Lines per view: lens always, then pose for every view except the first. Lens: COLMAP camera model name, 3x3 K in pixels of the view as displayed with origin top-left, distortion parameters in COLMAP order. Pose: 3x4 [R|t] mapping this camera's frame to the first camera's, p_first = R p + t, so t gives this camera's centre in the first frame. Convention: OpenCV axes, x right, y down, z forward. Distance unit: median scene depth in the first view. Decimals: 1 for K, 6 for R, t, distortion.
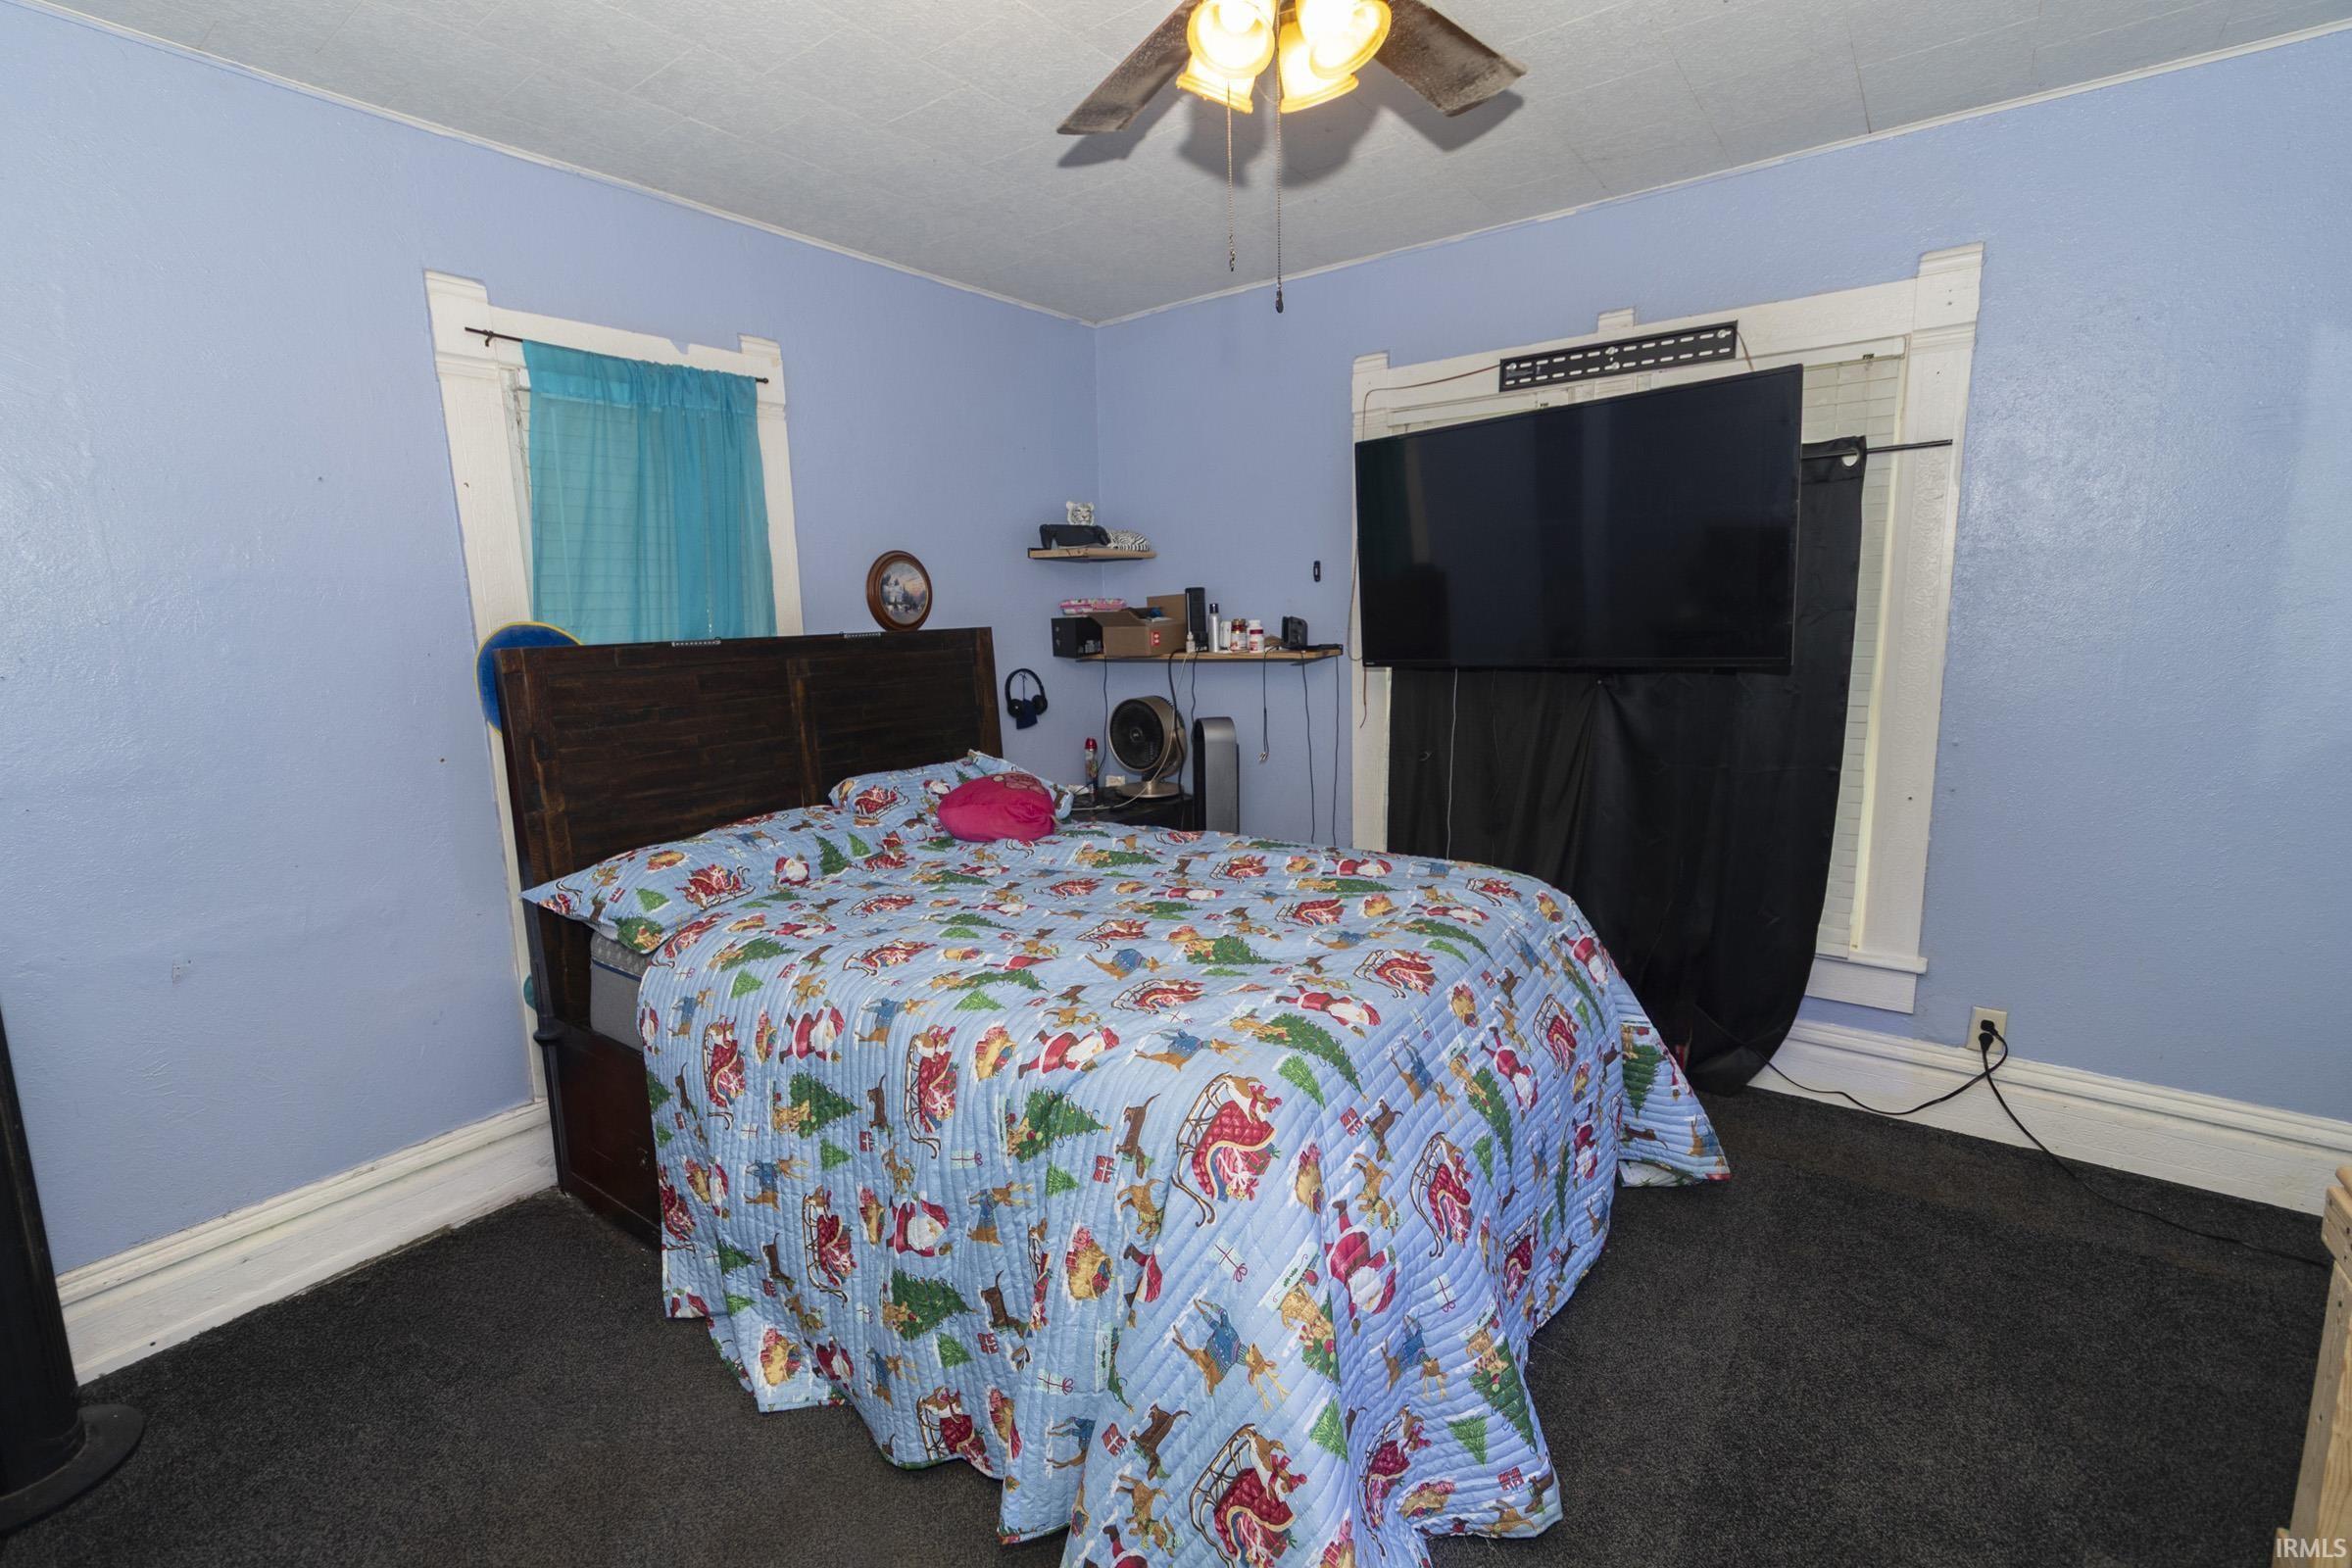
lens RADIAL K [[1029.2, 0, 1153.3], [0, 1029.2, 769.5], [0, 0, 1]] dist [0.000804, -0.000826]
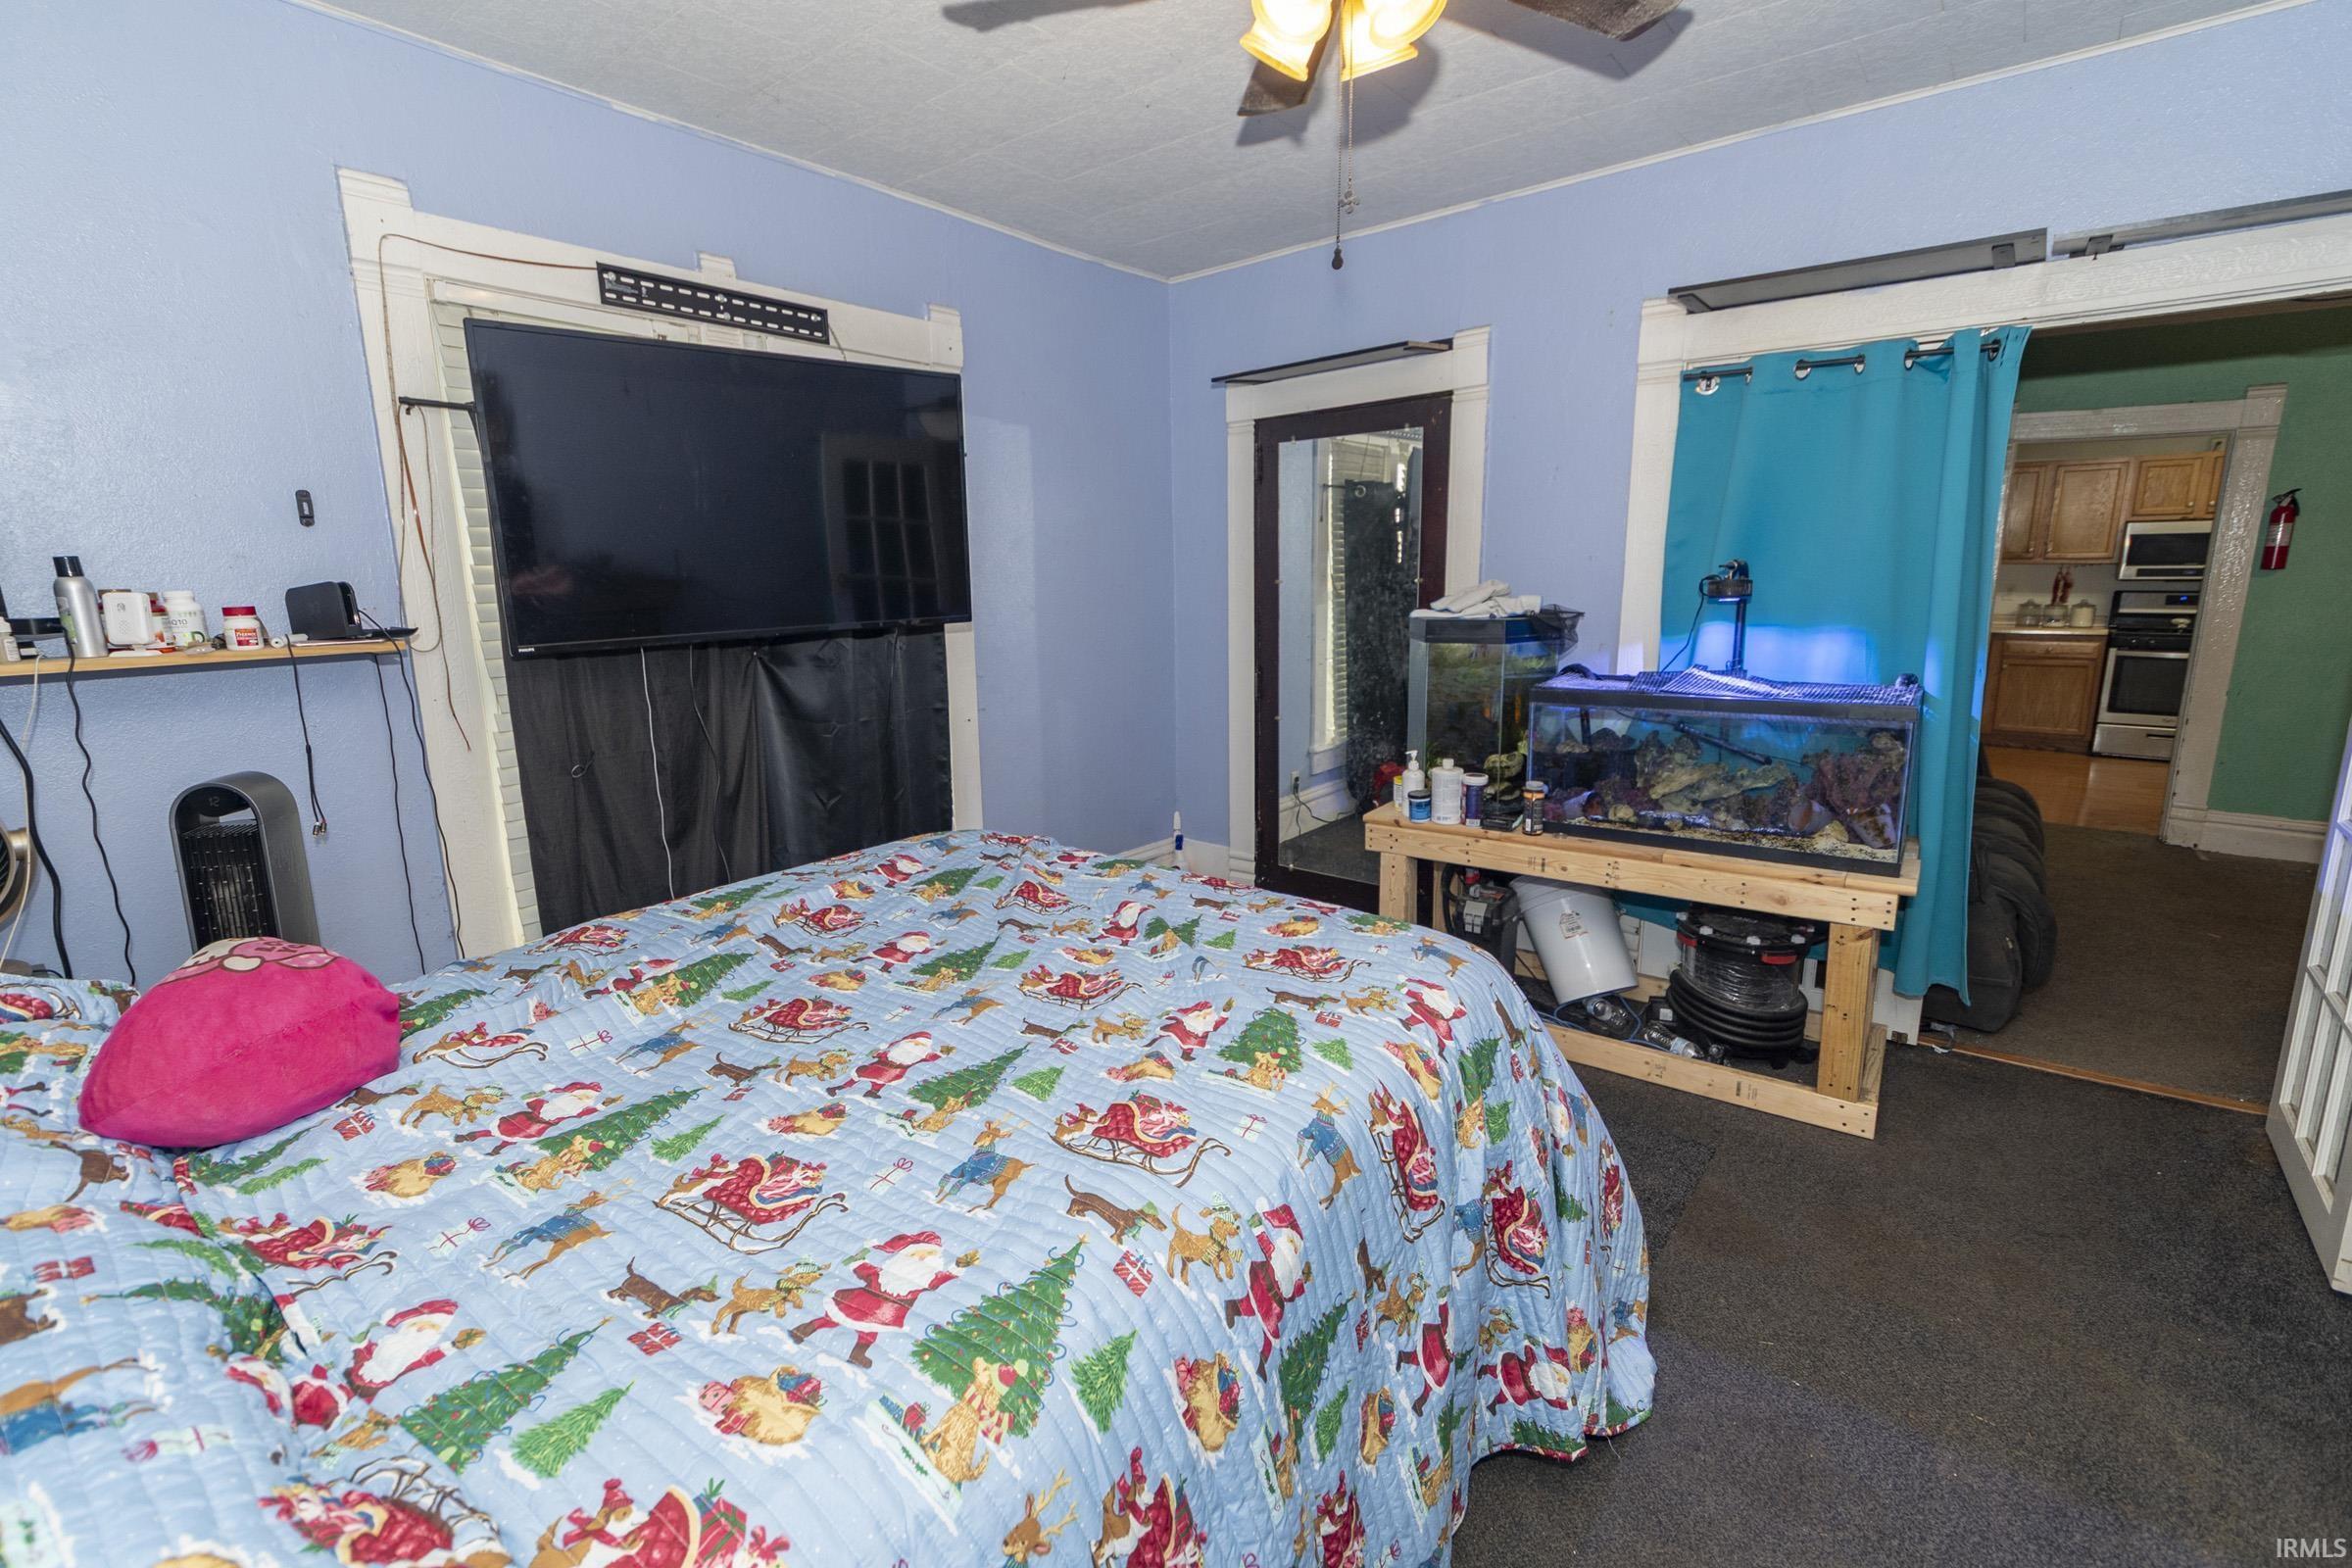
lens RADIAL K [[1062.8, 0, 1125.5], [0, 1062.8, 775.3], [0, 0, 1]] dist [0.000444, 0.000059]
pose [[0.057015, -0.164220, 0.984775, -0.553266], [0.160614, 0.975040, 0.153298, -0.074326], [-0.985369, 0.149428, 0.081968, 0.625073]]
